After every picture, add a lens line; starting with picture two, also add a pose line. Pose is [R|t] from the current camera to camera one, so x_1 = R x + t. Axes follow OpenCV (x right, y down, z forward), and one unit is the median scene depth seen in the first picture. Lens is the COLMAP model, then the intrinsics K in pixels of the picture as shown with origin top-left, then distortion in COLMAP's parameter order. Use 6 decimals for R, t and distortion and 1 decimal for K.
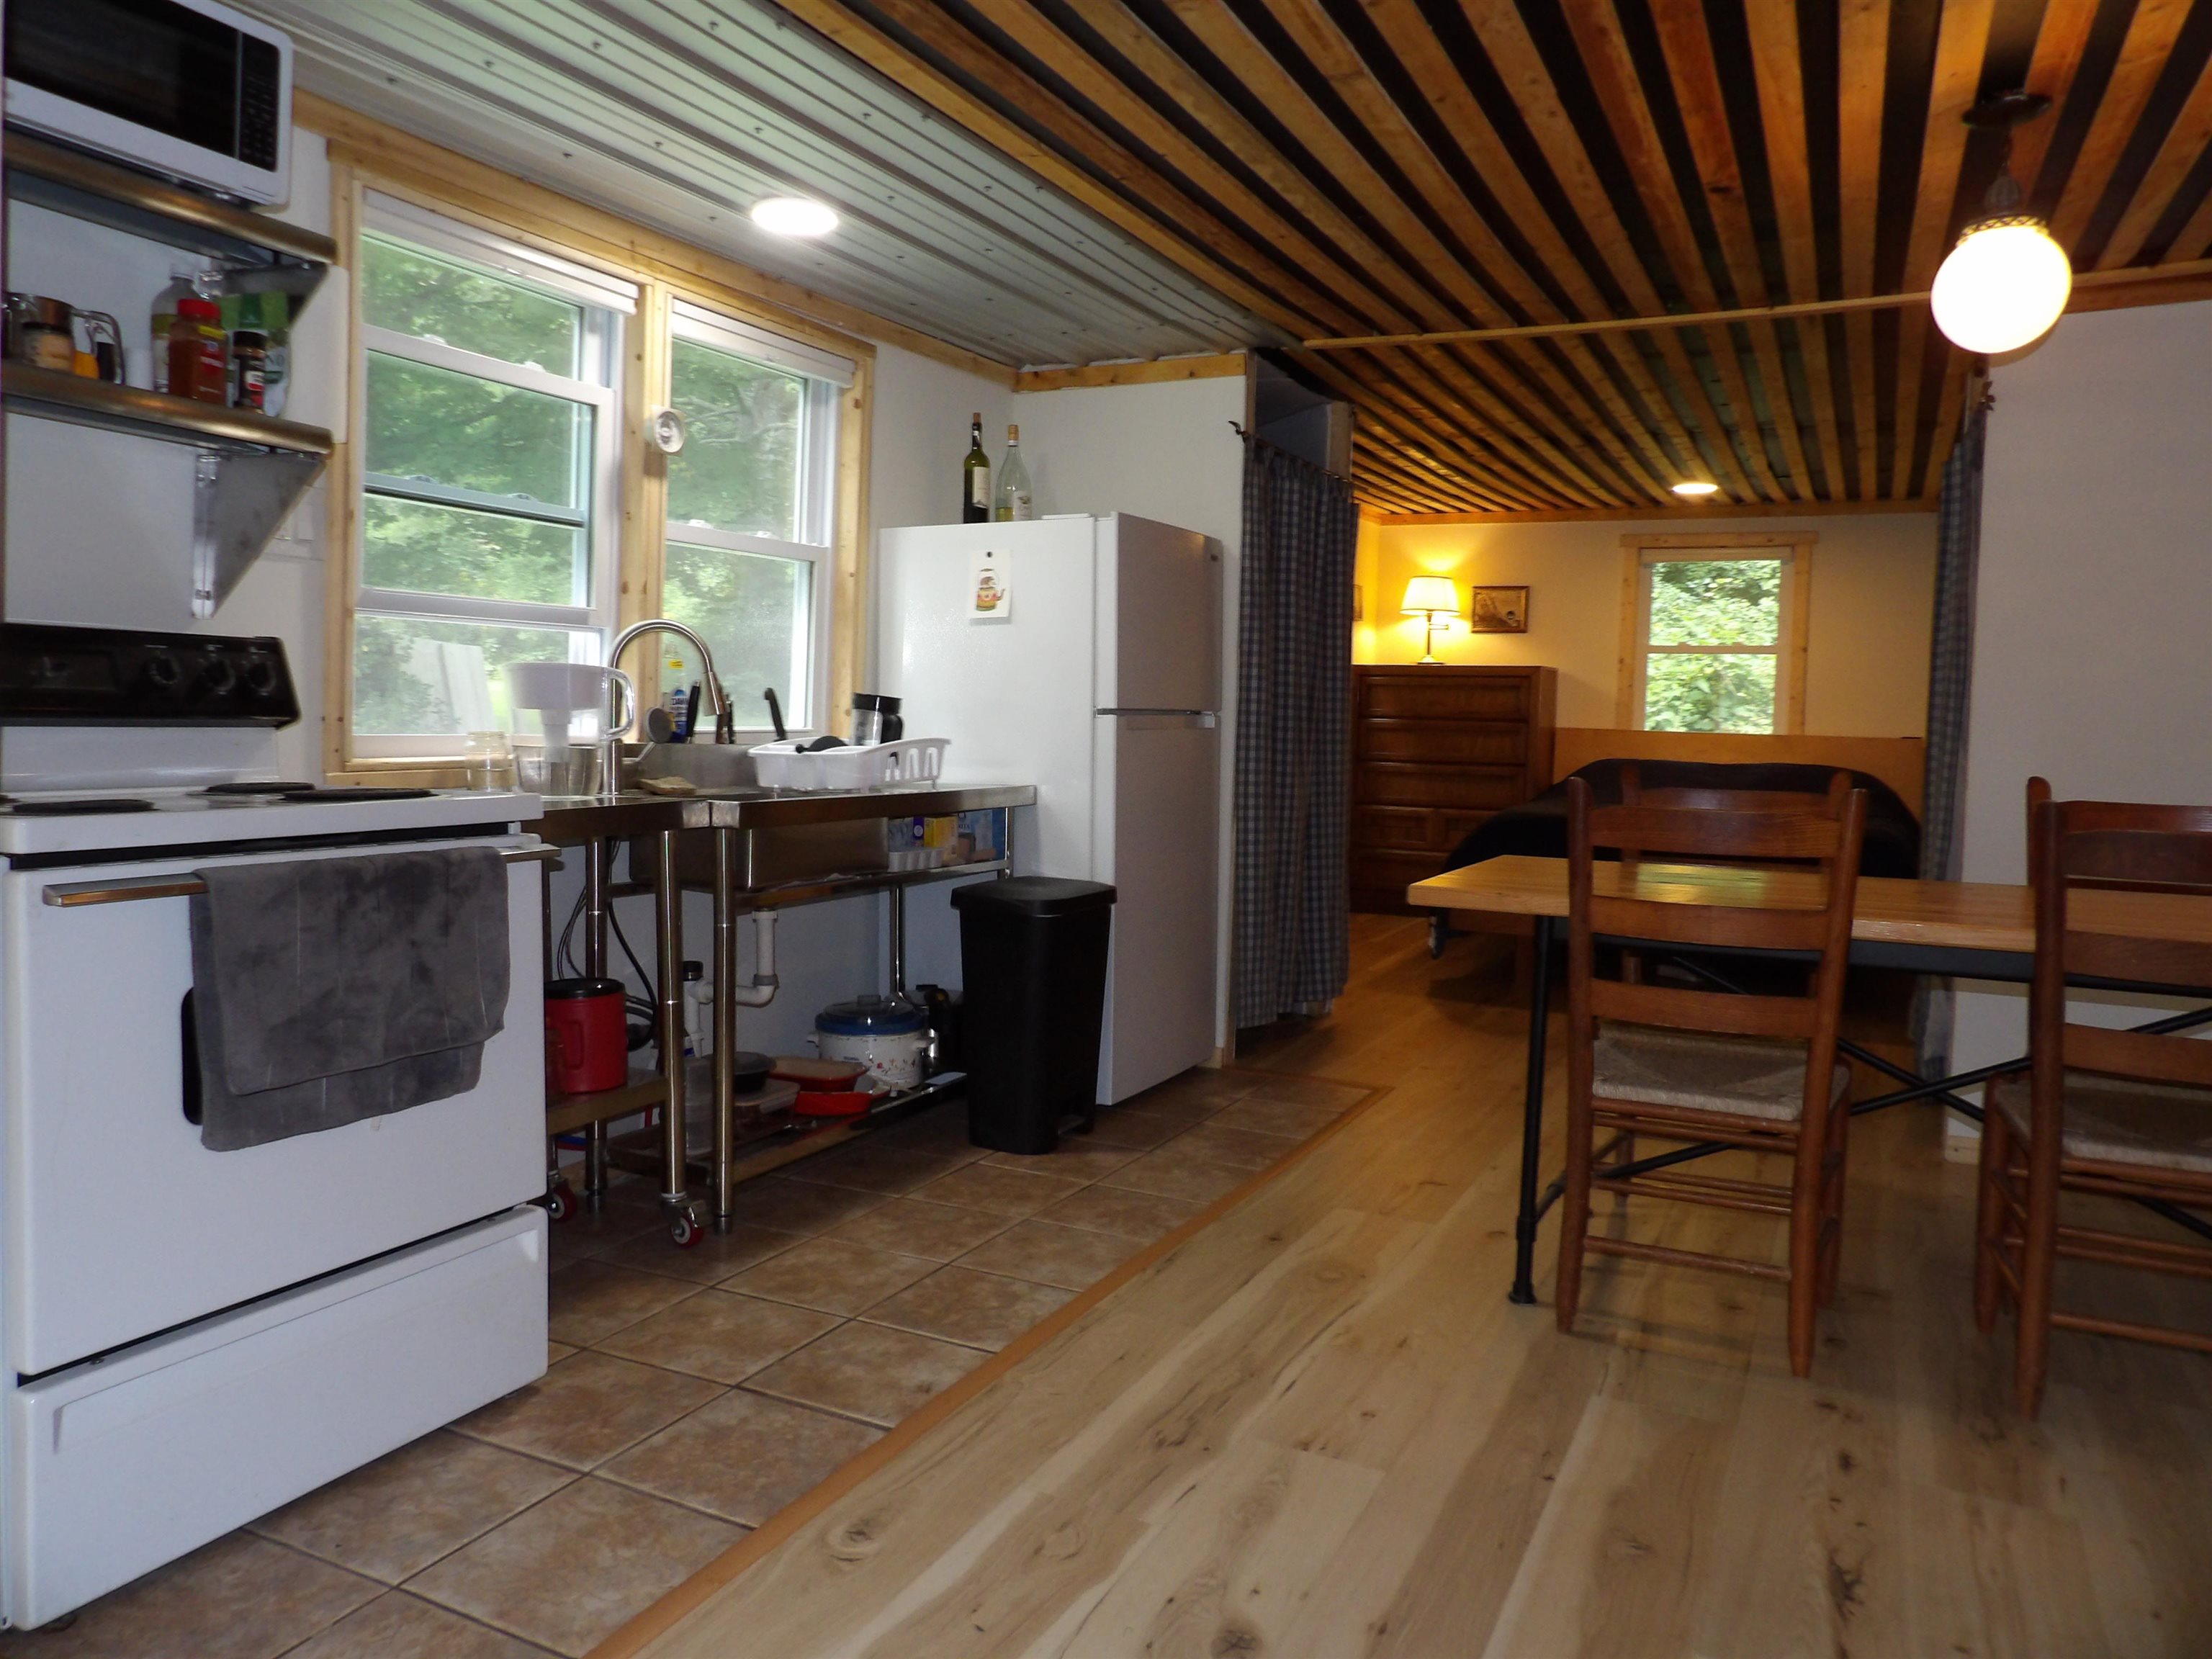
lens RADIAL K [[1526.8, 0, 1152.1], [0, 1526.8, 812.8], [0, 0, 1]] dist [-0.016549, 0.001285]
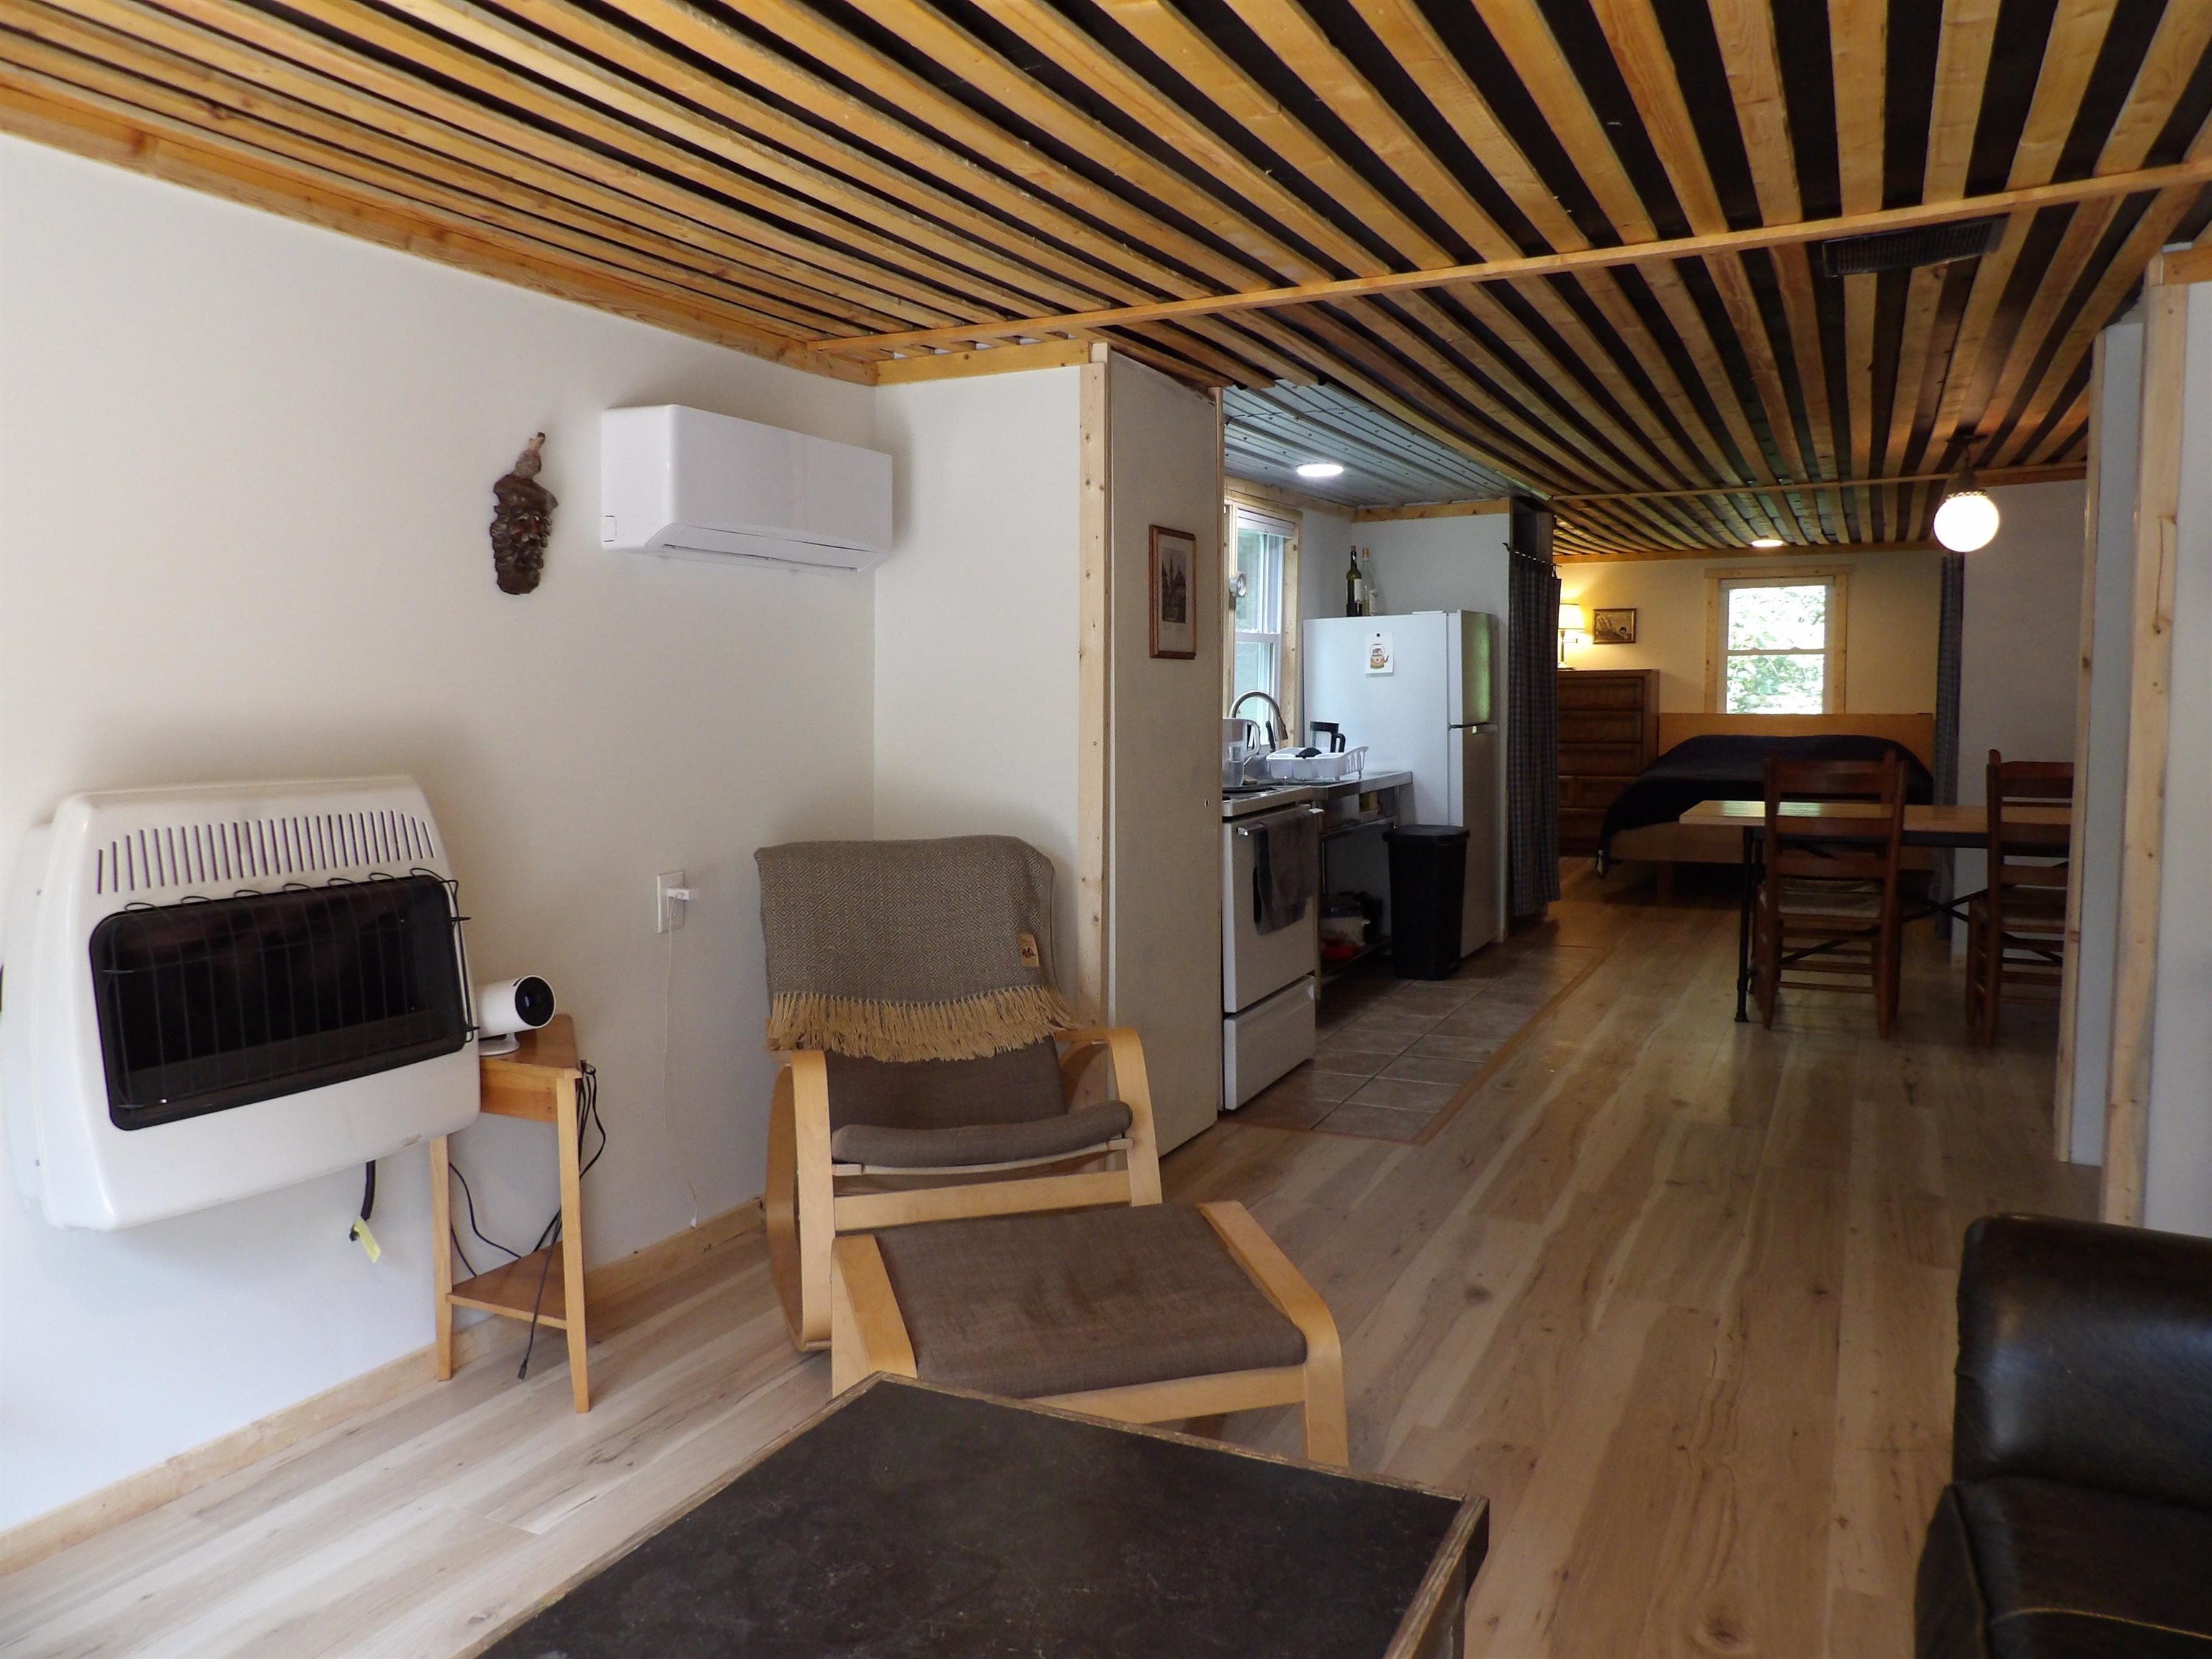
lens RADIAL K [[1576.4, 0, 1106.0], [0, 1576.4, 829.5], [0, 0, 1]] dist [-0.028336, -0.002557]
pose [[0.999275, -0.033831, -0.017451, -0.371919], [0.034253, 0.999114, 0.024448, -0.006826], [0.016609, -0.025028, 0.999549, -0.728368]]
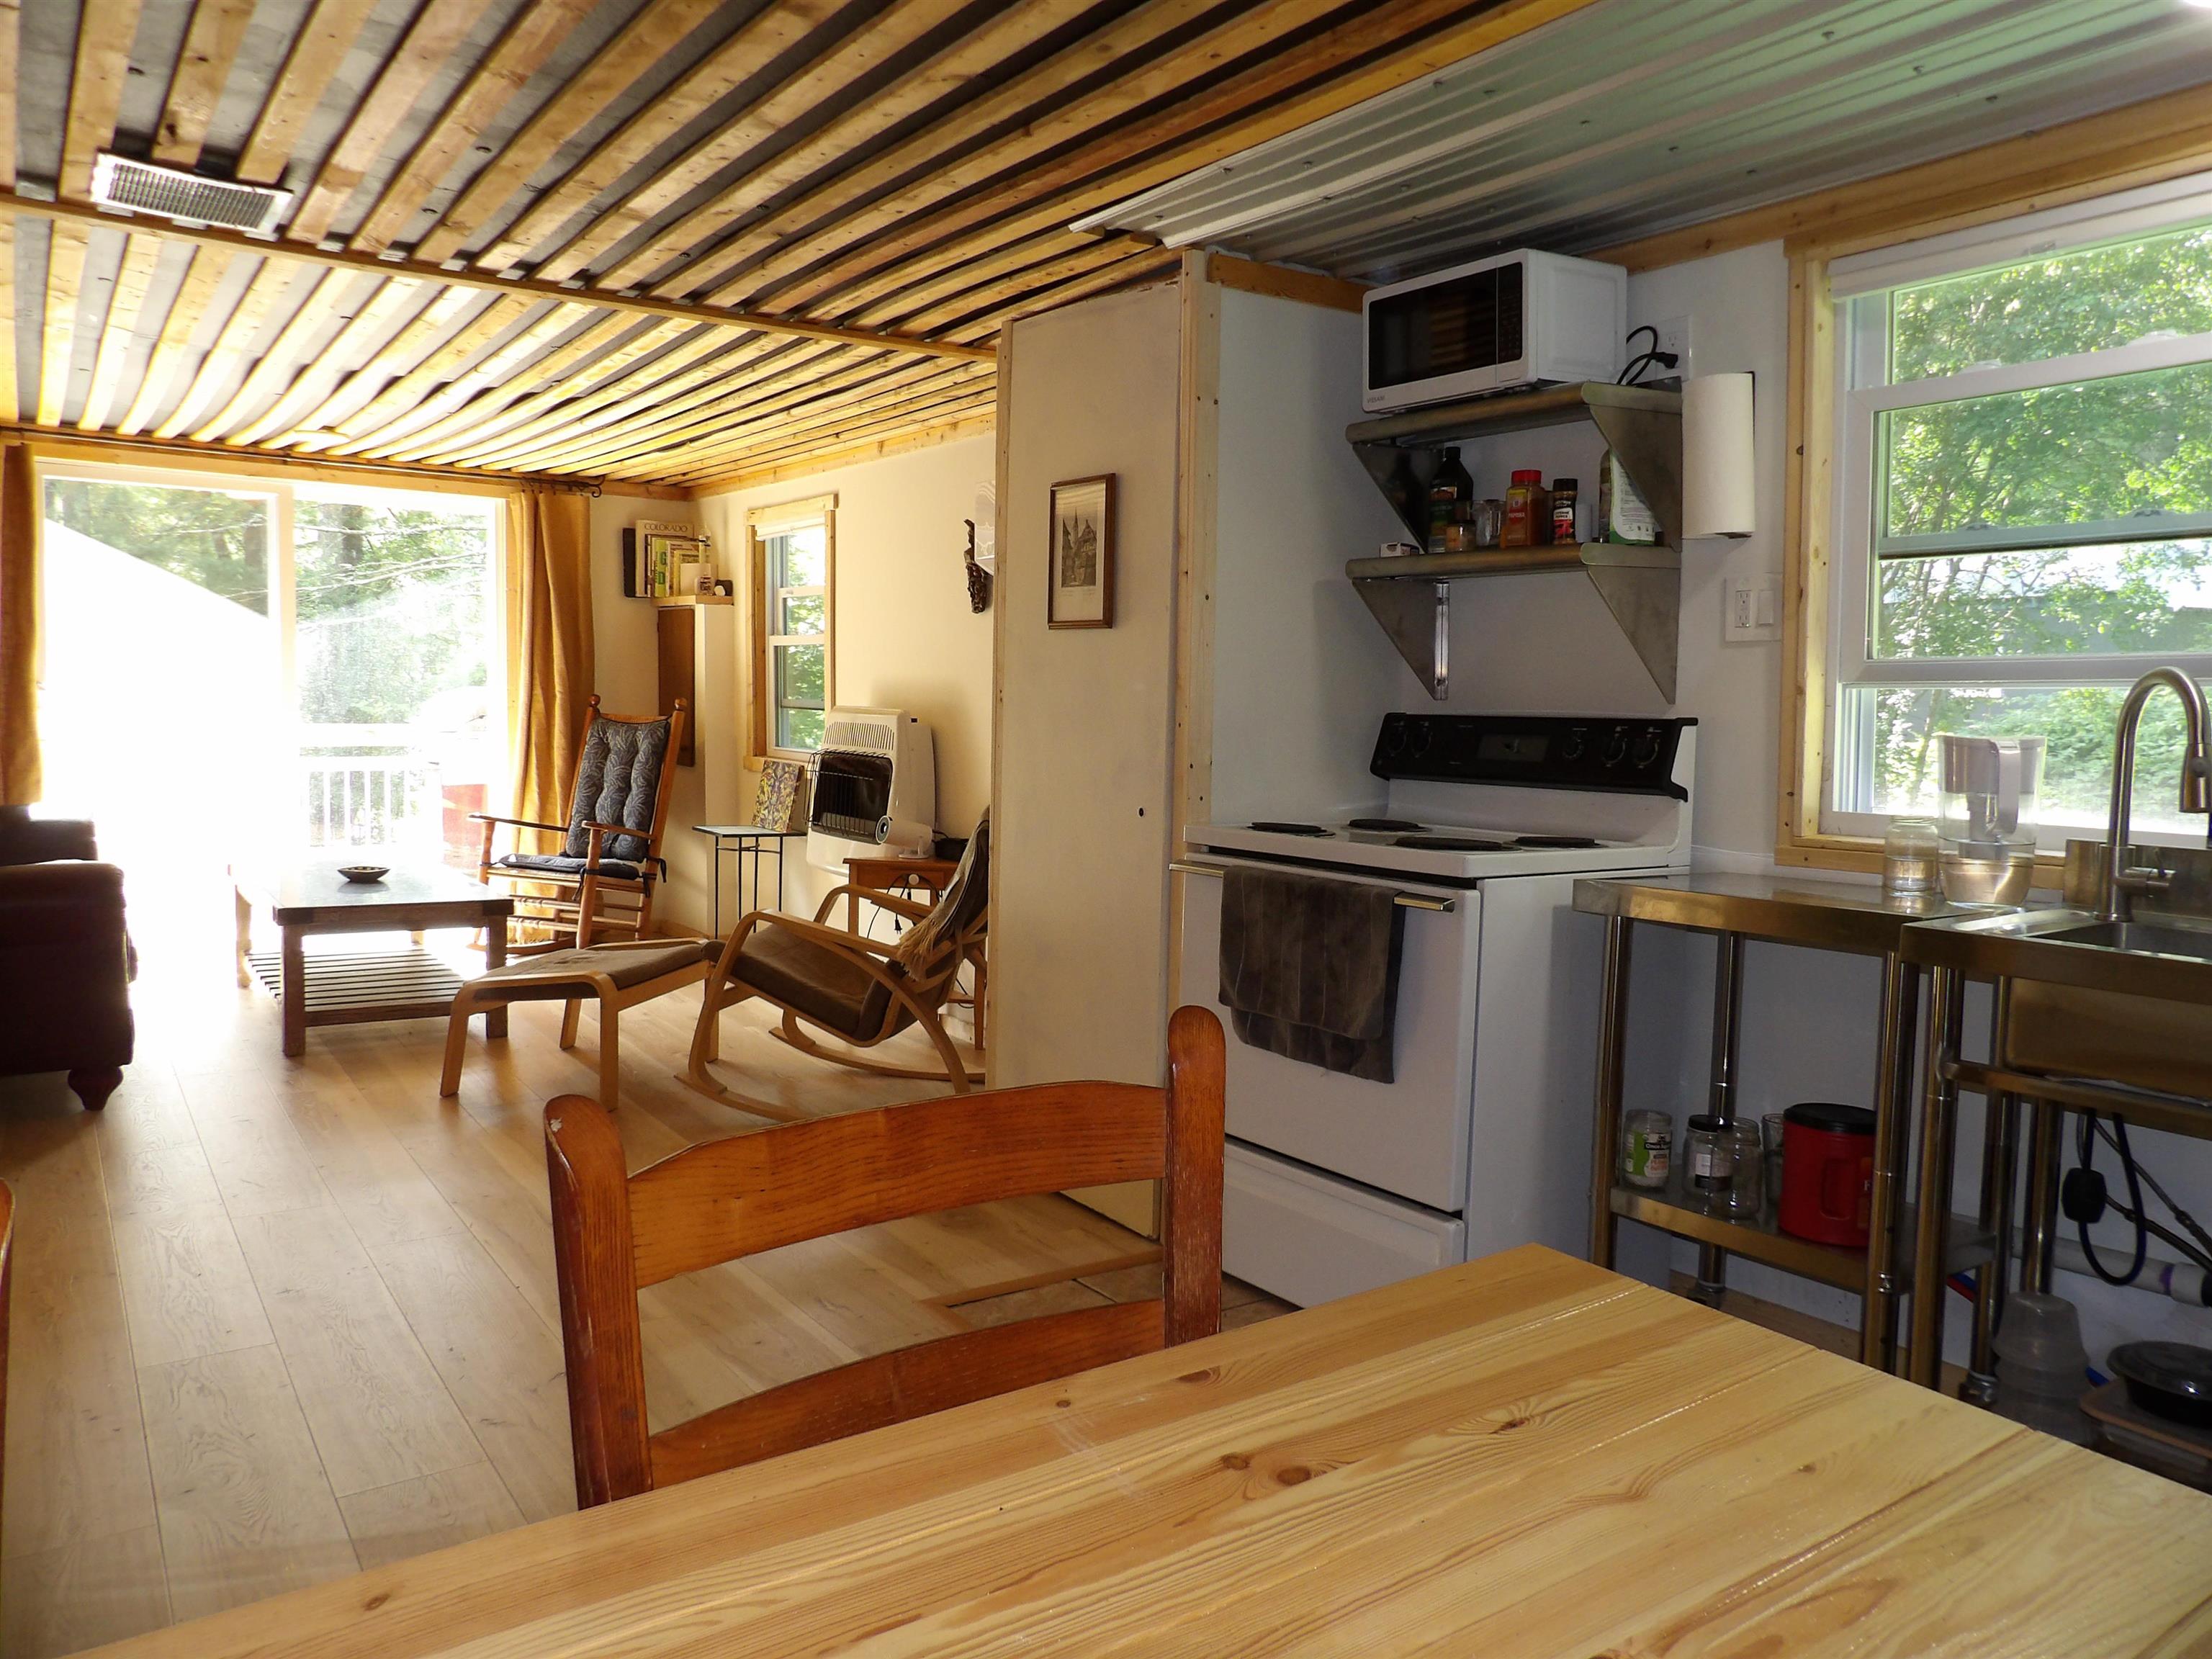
lens RADIAL K [[1559.7, 0, 1106.0], [0, 1559.7, 829.5], [0, 0, 1]] dist [-0.001833, -0.000171]
pose [[-0.492392, 0.046011, -0.869156, 0.417438], [-0.076820, 0.992407, 0.096056, -0.069845], [0.866977, 0.114066, -0.485119, 0.757101]]
